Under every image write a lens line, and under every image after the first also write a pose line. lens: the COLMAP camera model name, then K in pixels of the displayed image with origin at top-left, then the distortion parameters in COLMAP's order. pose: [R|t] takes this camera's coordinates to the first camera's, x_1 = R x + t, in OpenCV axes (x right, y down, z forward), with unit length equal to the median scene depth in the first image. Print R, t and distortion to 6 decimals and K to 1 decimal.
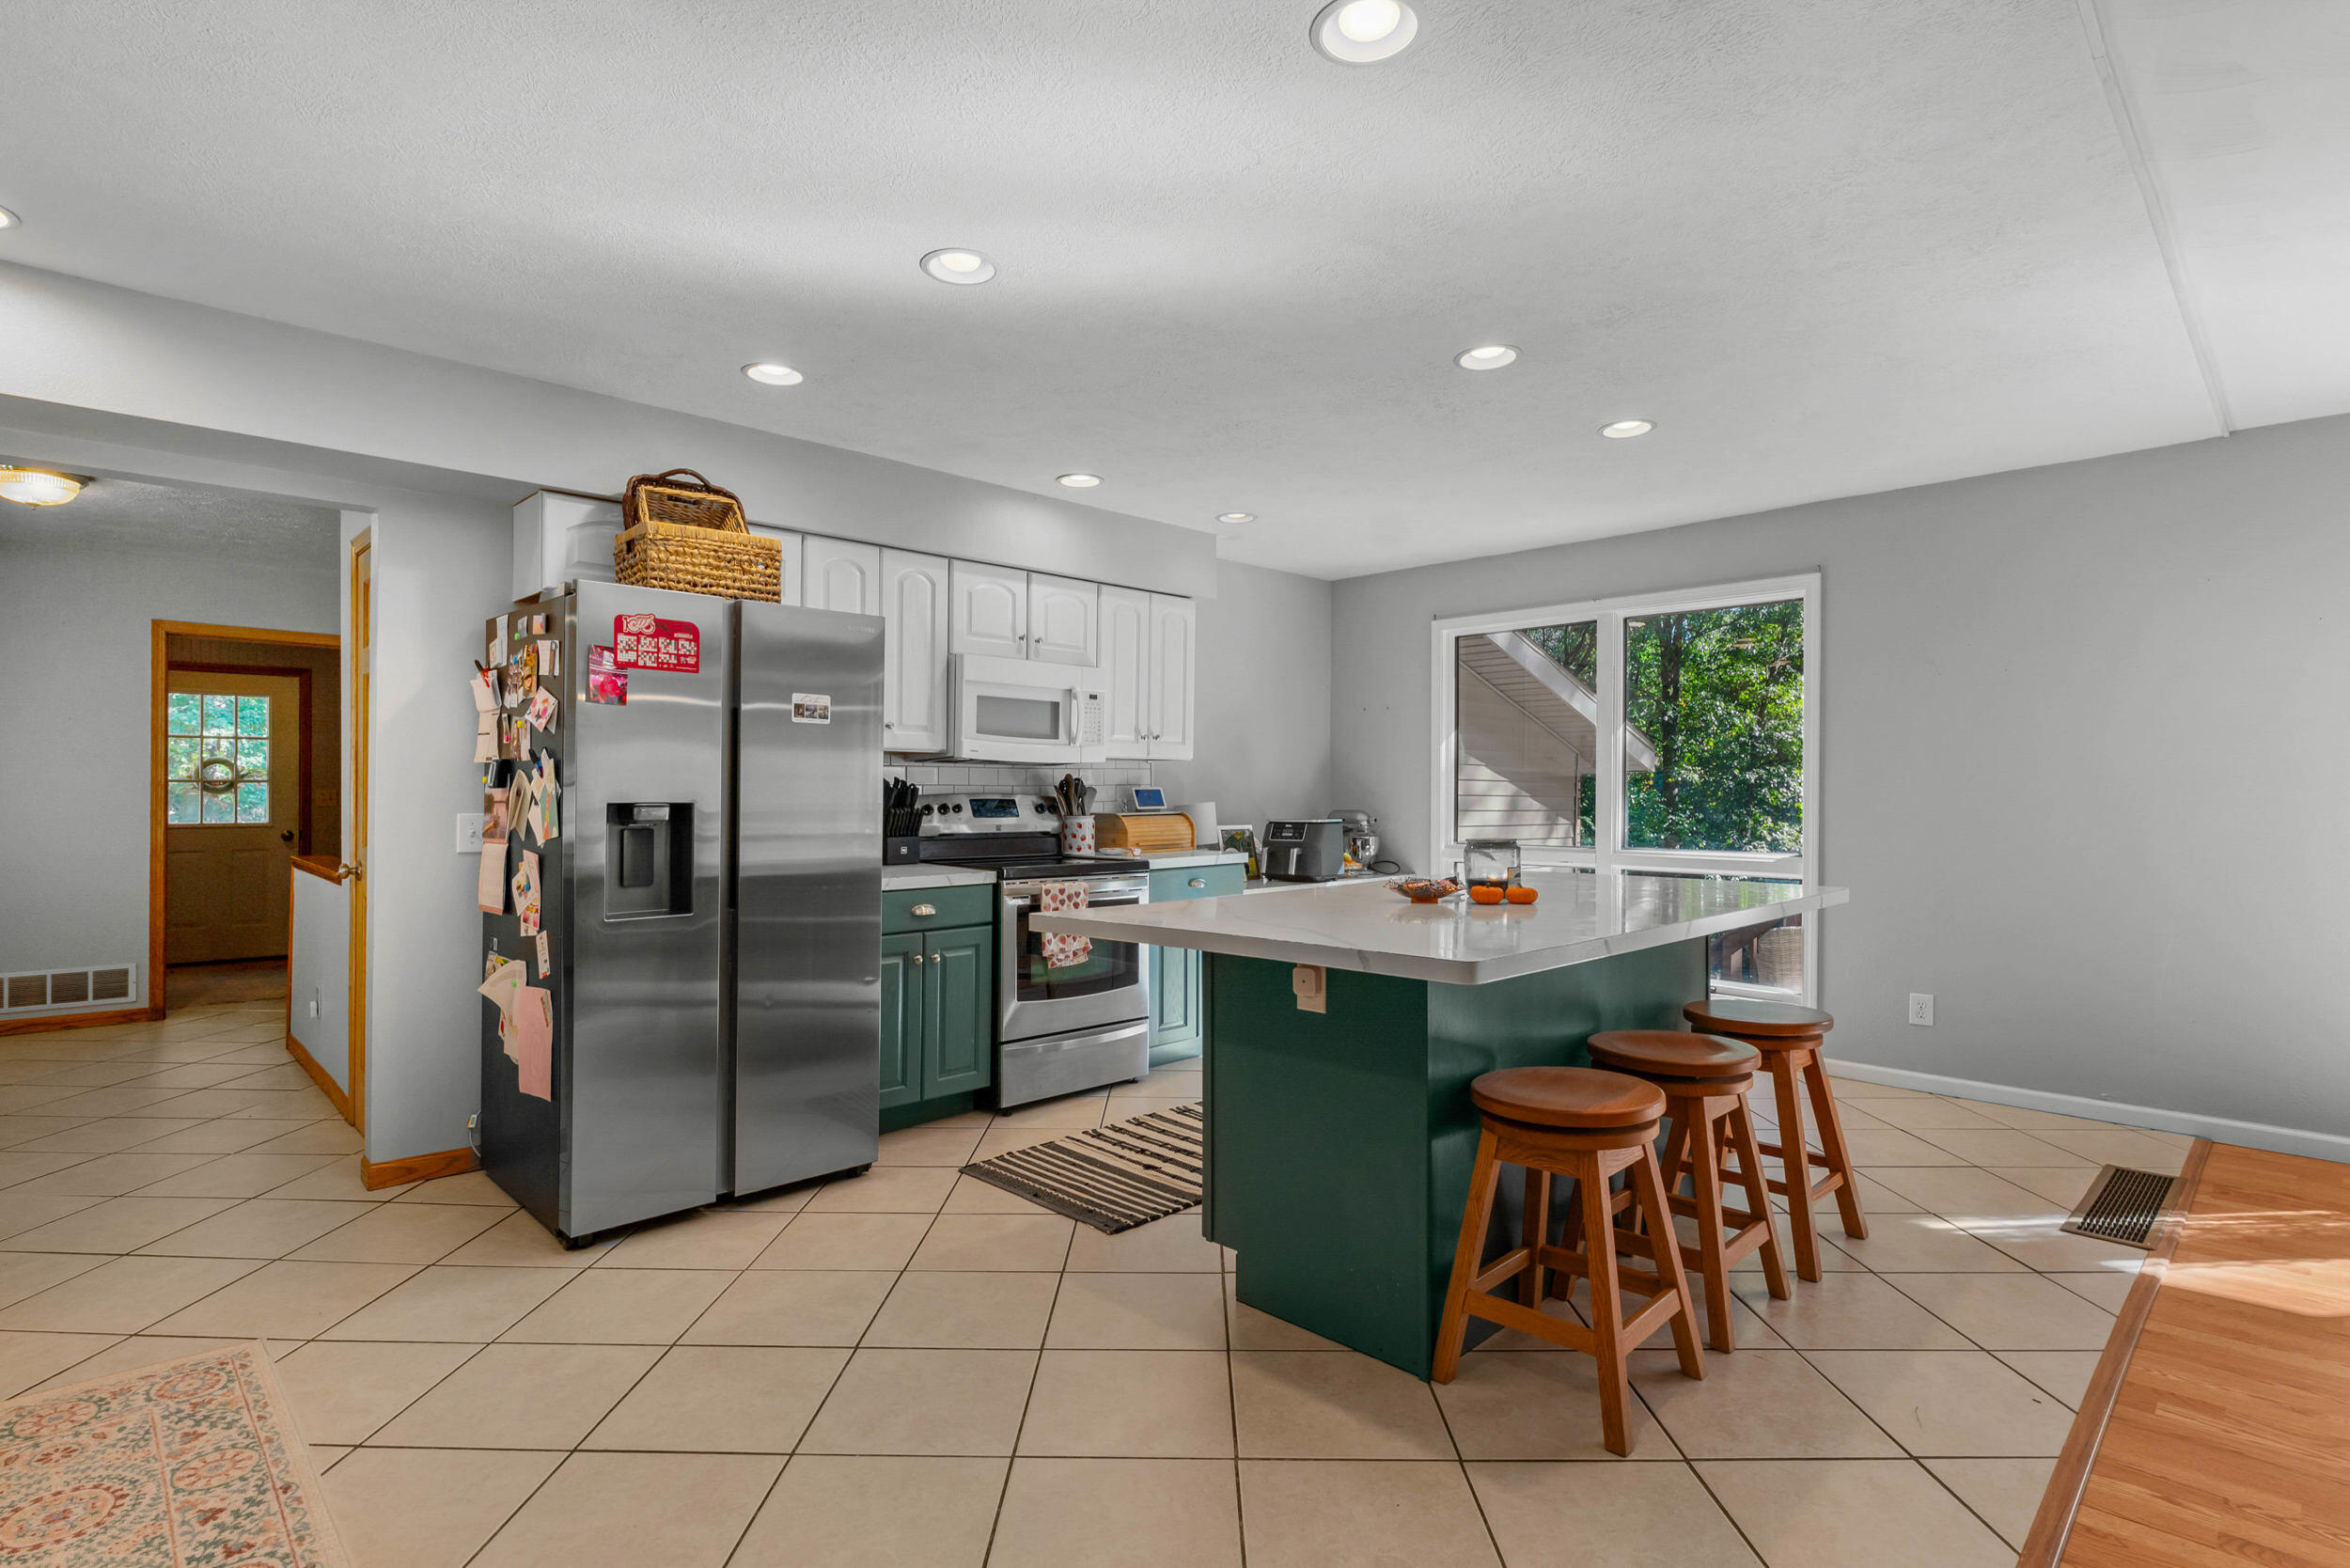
lens RADIAL K [[1130.9, 0, 1175.0], [0, 1130.9, 784.0], [0, 0, 1]] dist [-0.025475, -0.000215]
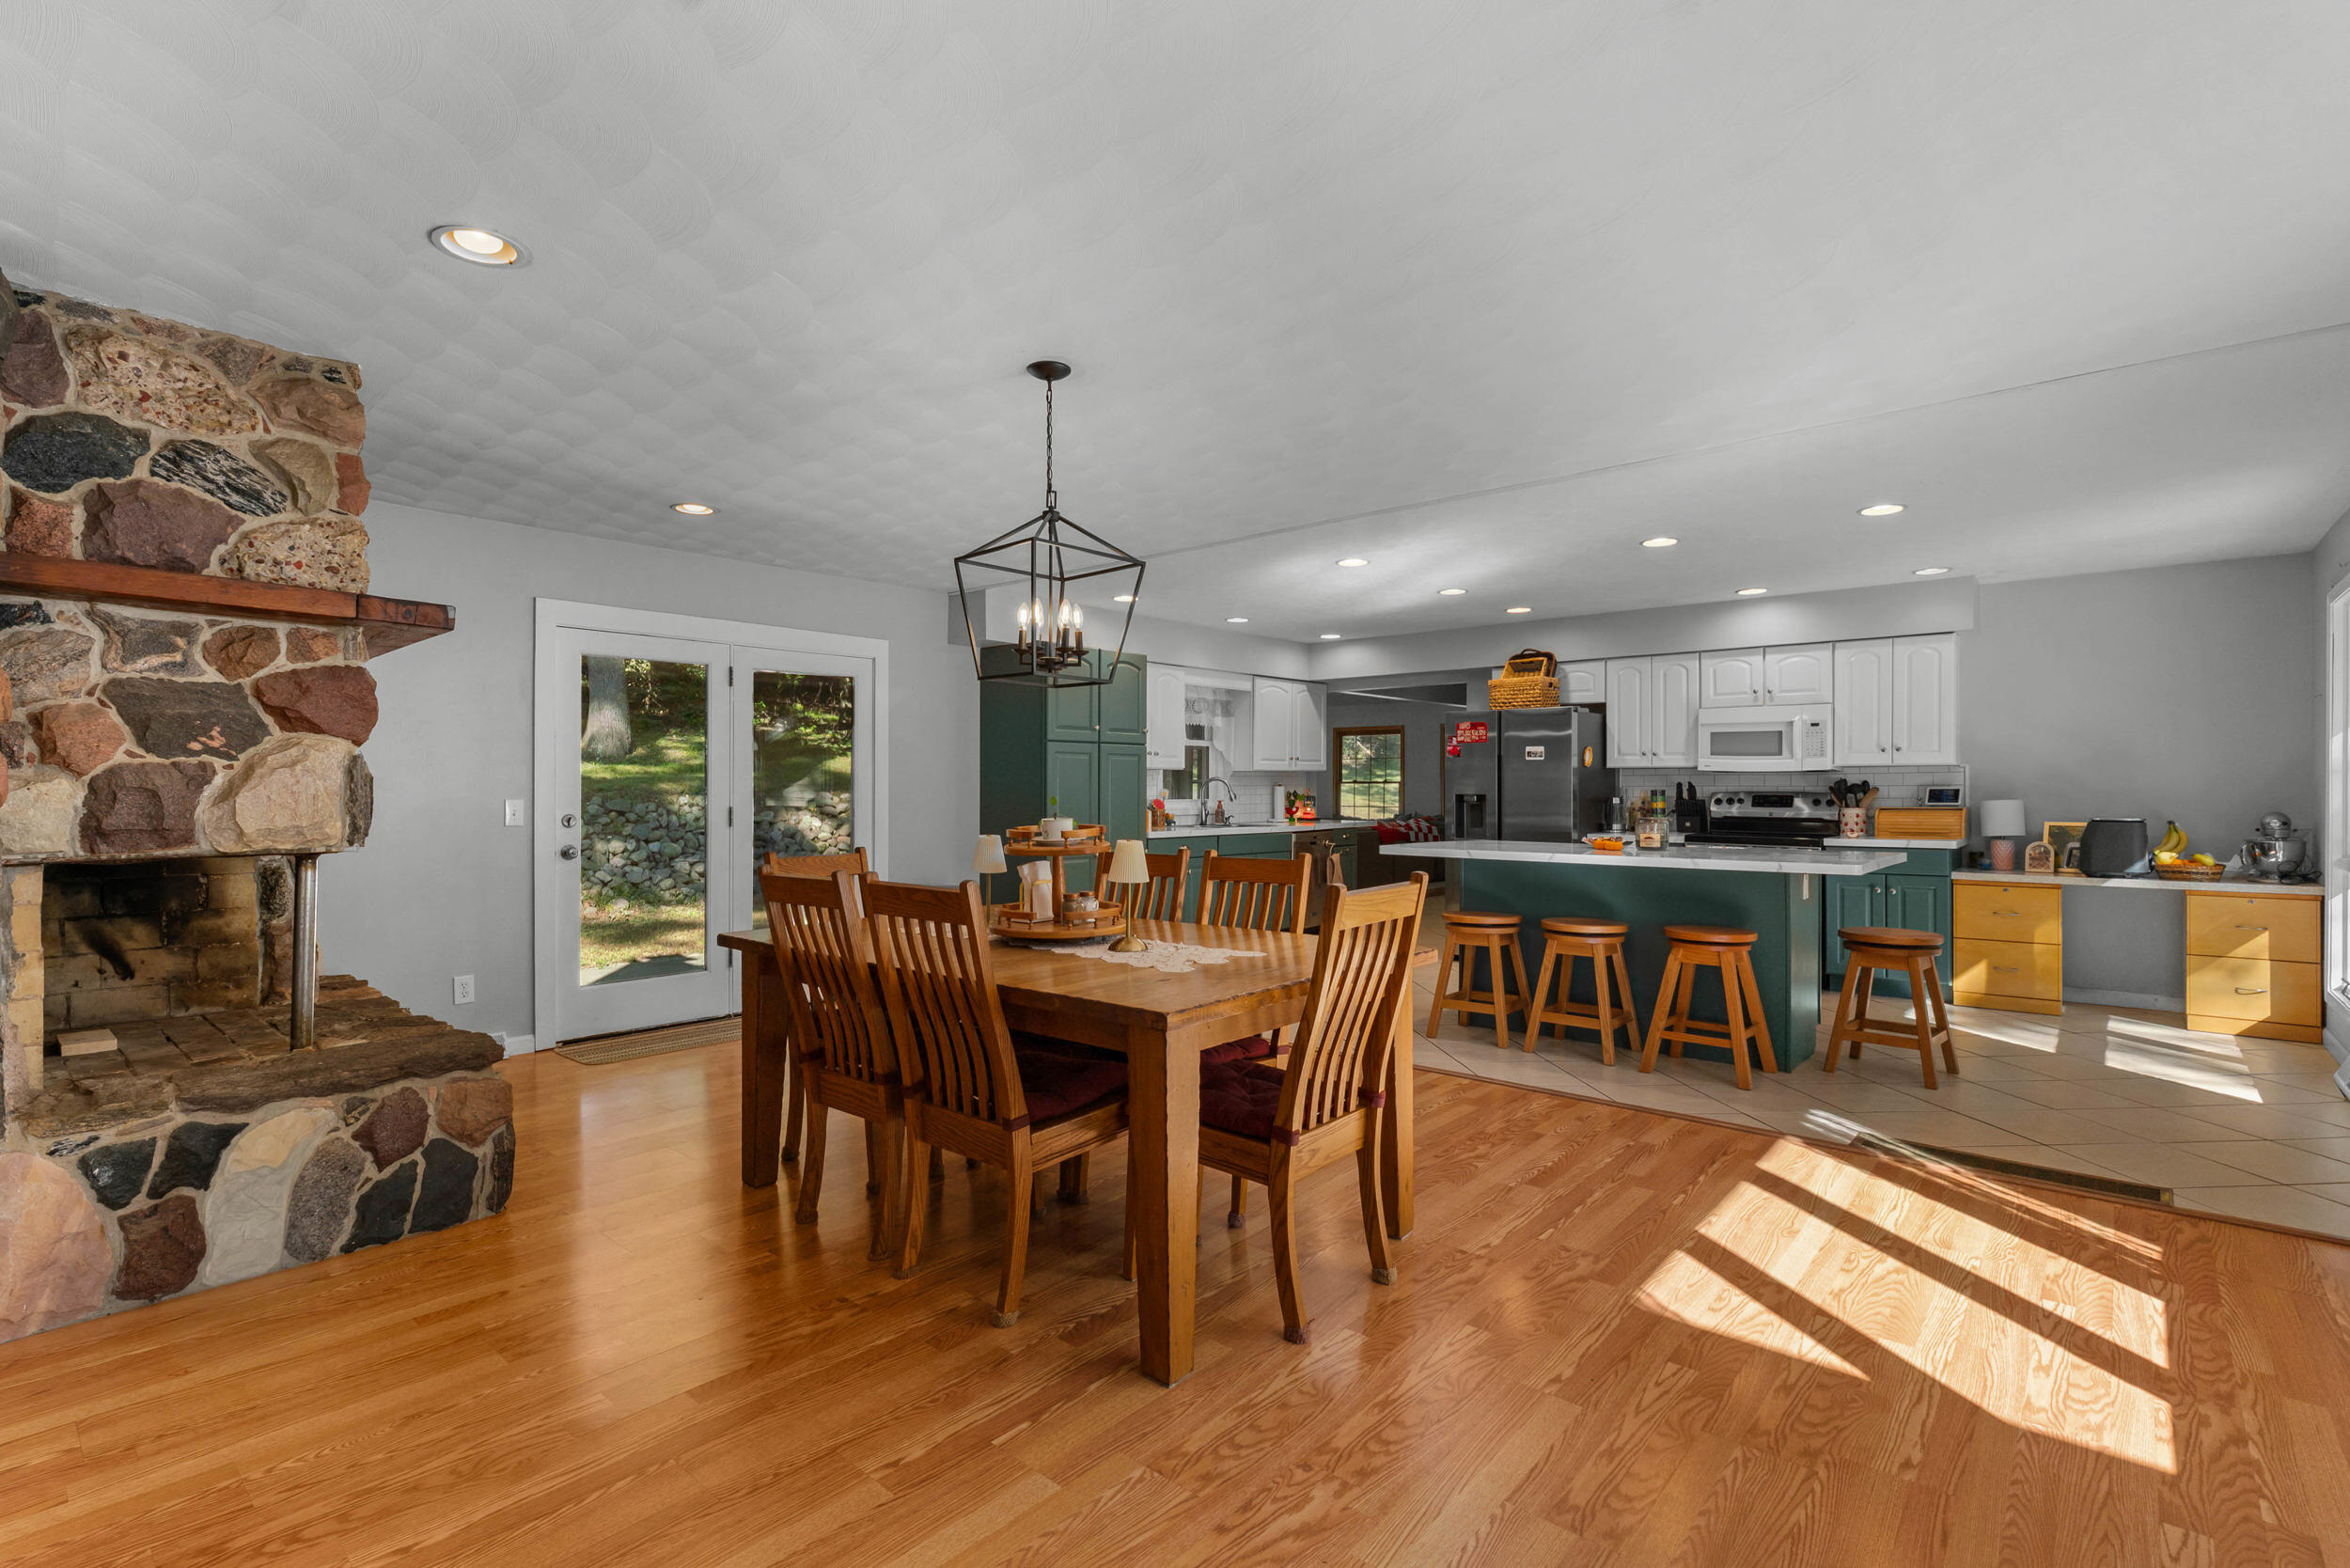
lens RADIAL K [[1120.2, 0, 1170.8], [0, 1120.2, 865.9], [0, 0, 1]] dist [0.002043, 0.000639]
pose [[0.067808, 0.069826, -0.995252, 1.369105], [0.004576, 0.997516, 0.070296, -0.001833], [0.997688, -0.009320, 0.067320, 0.083995]]
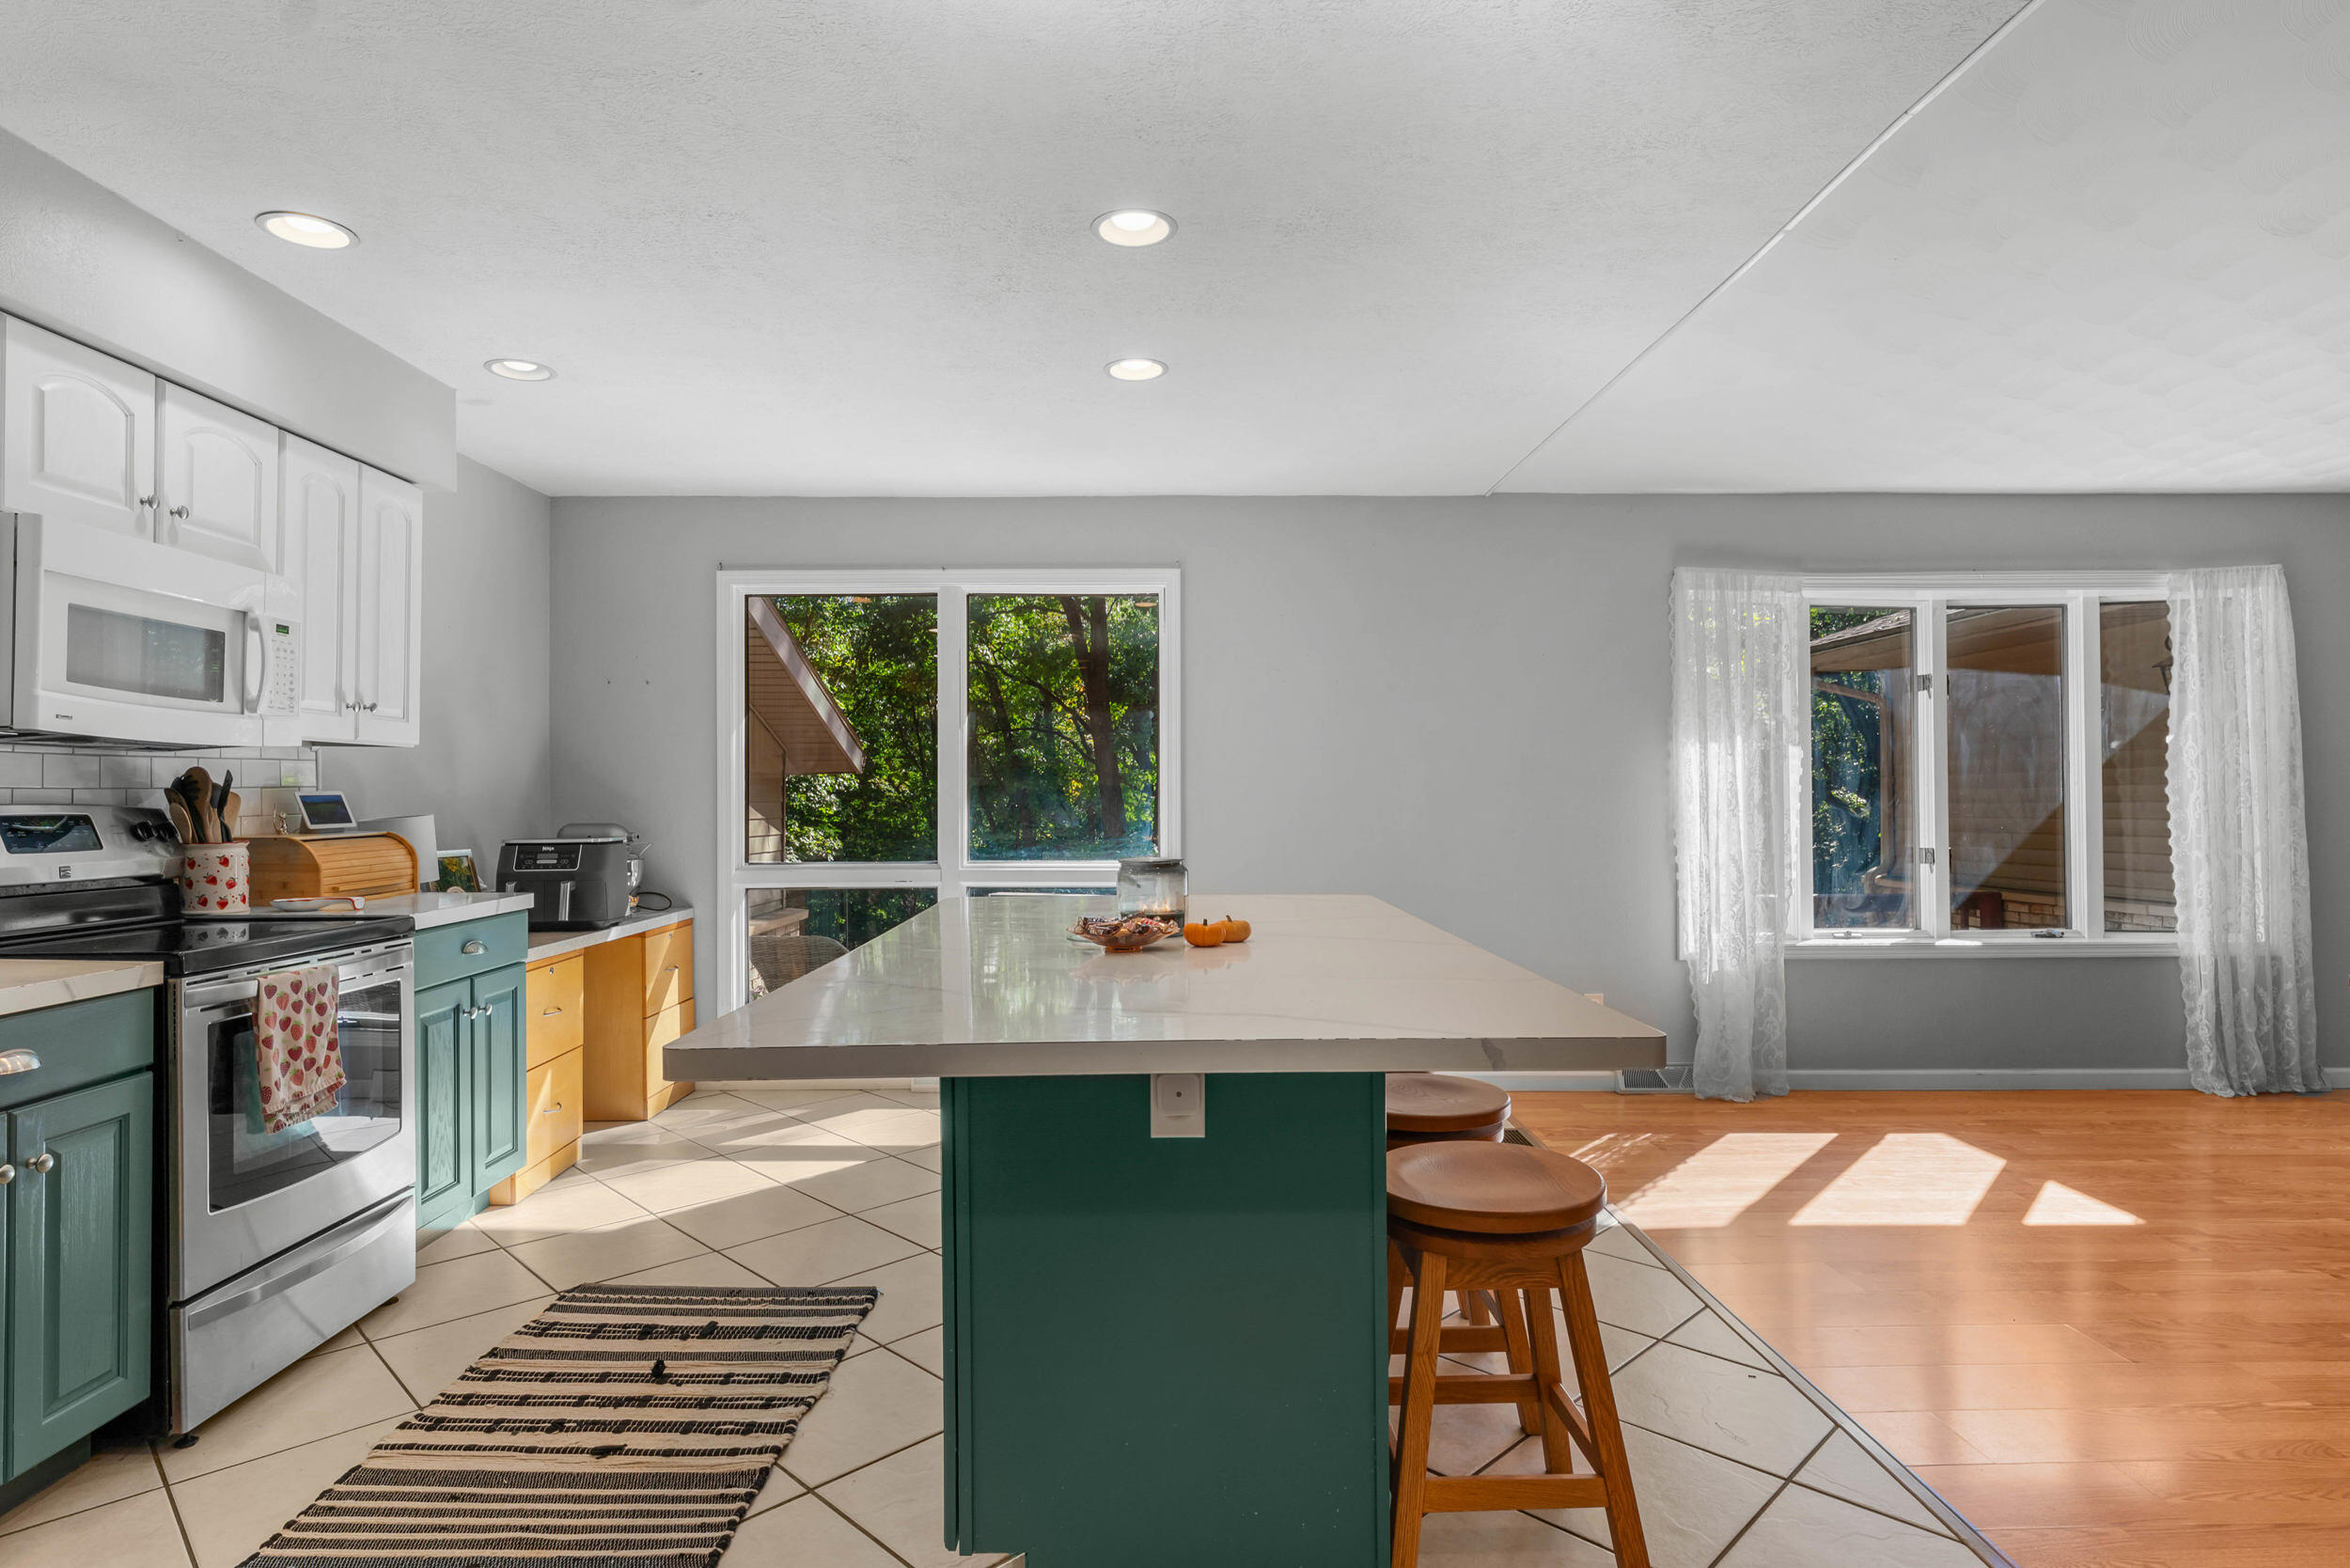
lens RADIAL K [[1252.1, 0, 1178.3], [0, 1252.1, 787.4], [0, 0, 1]] dist [-0.015771, -0.001018]
pose [[0.694005, 0.001837, 0.719968, -0.214972], [-0.002154, 0.999998, -0.000476, 0.000244], [-0.719967, -0.001220, 0.694007, 0.270960]]
